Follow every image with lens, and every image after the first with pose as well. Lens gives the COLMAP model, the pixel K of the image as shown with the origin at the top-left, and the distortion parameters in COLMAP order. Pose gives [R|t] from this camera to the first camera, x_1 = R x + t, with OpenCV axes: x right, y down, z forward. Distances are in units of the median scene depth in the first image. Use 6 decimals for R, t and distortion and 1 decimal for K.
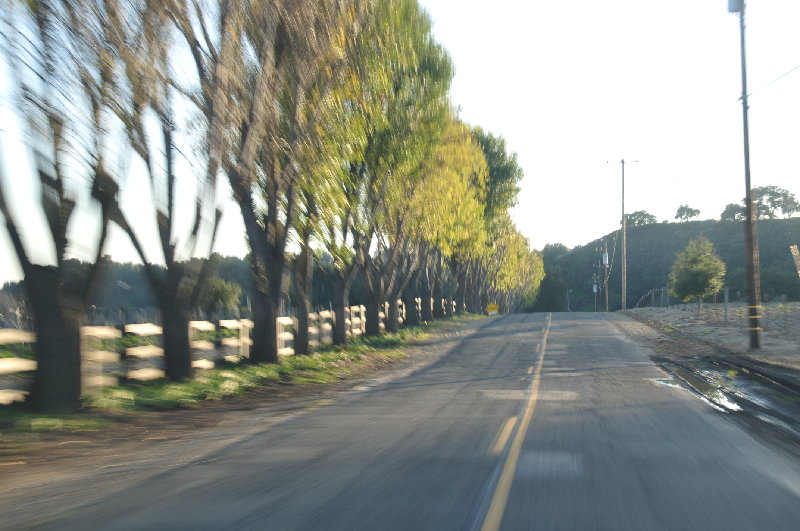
lens RADIAL K [[1404.6, 0, 404.3], [0, 1404.6, 268.9], [0, 0, 1]] dist [0.171887, 0.000000]
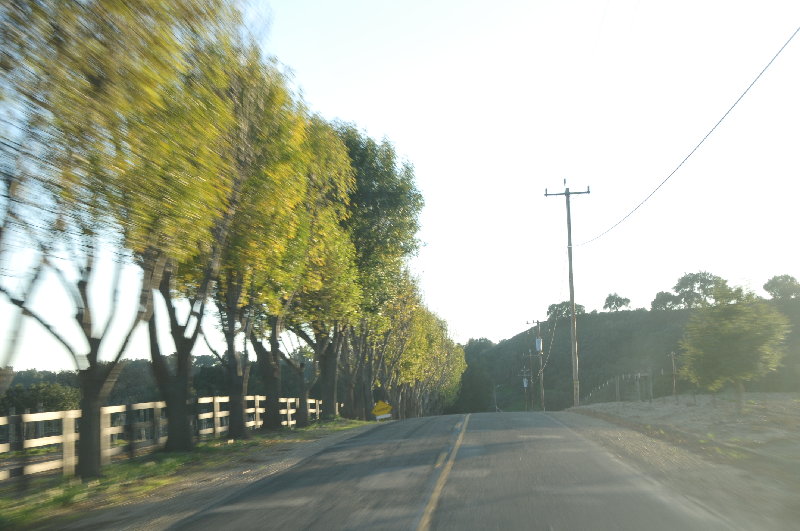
lens RADIAL K [[1404.6, 0, 397.6], [0, 1404.6, 266.8], [0, 0, 1]] dist [0.171887, 0.000000]
pose [[0.998617, -0.018604, 0.049166, 0.022315], [0.022120, 0.997161, -0.071980, 0.005218], [-0.047687, 0.072968, 0.996194, 0.193372]]
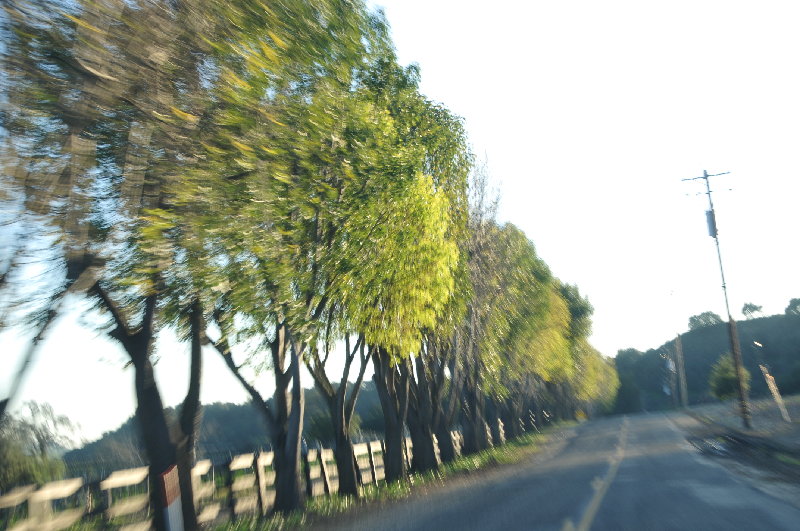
lens RADIAL K [[1404.6, 0, 398.3], [0, 1404.6, 266.2], [0, 0, 1]] dist [0.171887, 0.000000]
pose [[0.994798, -0.089489, -0.048663, -0.016106], [0.084963, 0.992469, -0.088239, -0.004829], [0.056193, 0.083645, 0.994910, -0.171808]]
